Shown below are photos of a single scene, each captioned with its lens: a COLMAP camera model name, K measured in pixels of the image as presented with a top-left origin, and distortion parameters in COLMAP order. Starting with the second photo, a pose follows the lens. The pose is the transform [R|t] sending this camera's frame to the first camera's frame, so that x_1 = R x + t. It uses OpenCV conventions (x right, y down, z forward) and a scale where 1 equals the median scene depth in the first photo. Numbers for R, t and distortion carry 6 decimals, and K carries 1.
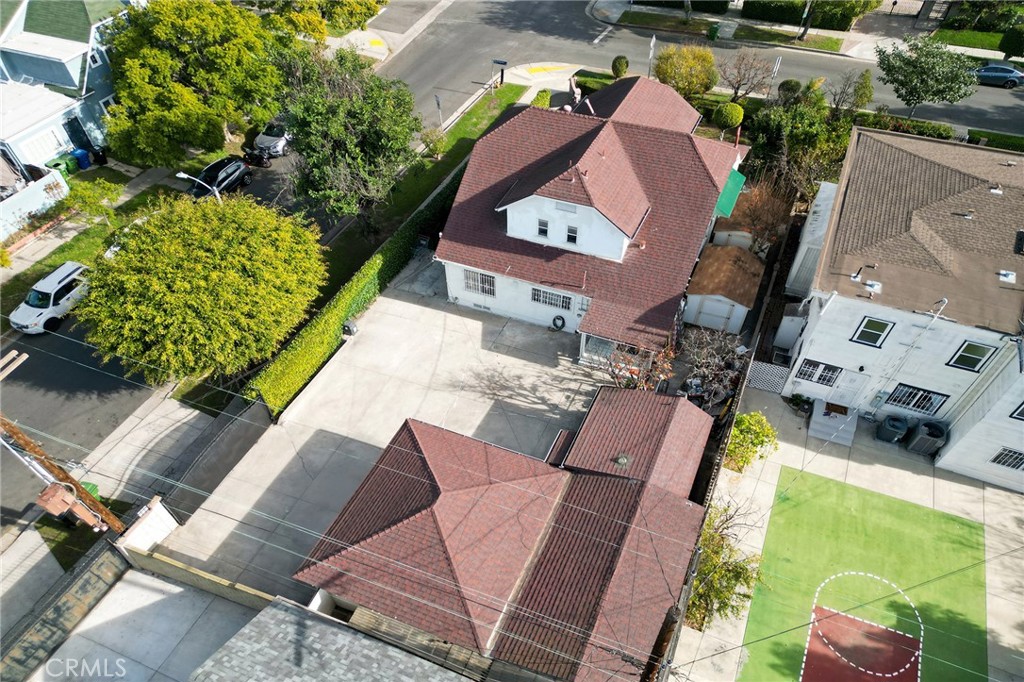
lens RADIAL K [[677.8, 0, 534.9], [0, 677.8, 340.7], [0, 0, 1]] dist [0.018075, 0.000197]
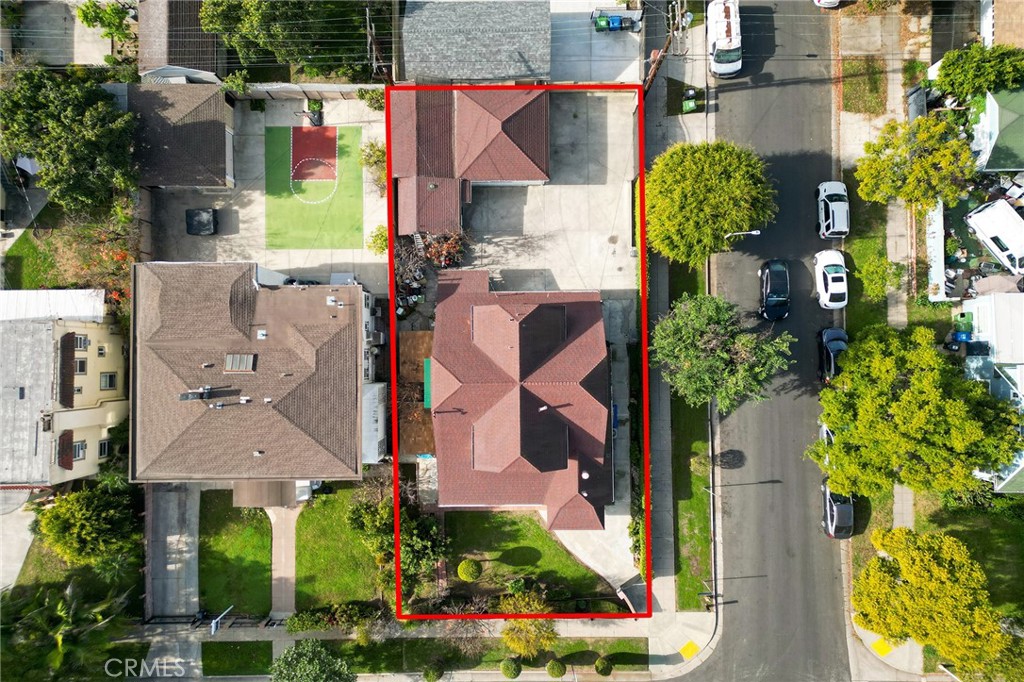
lens RADIAL K [[677.8, 0, 534.9], [0, 677.8, 340.7], [0, 0, 1]] dist [0.018075, 0.000197]
pose [[-0.906523, 0.418134, -0.058136, 0.125021], [-0.336083, -0.631480, 0.698771, -1.273526], [0.255468, 0.652991, 0.712979, -0.057209]]
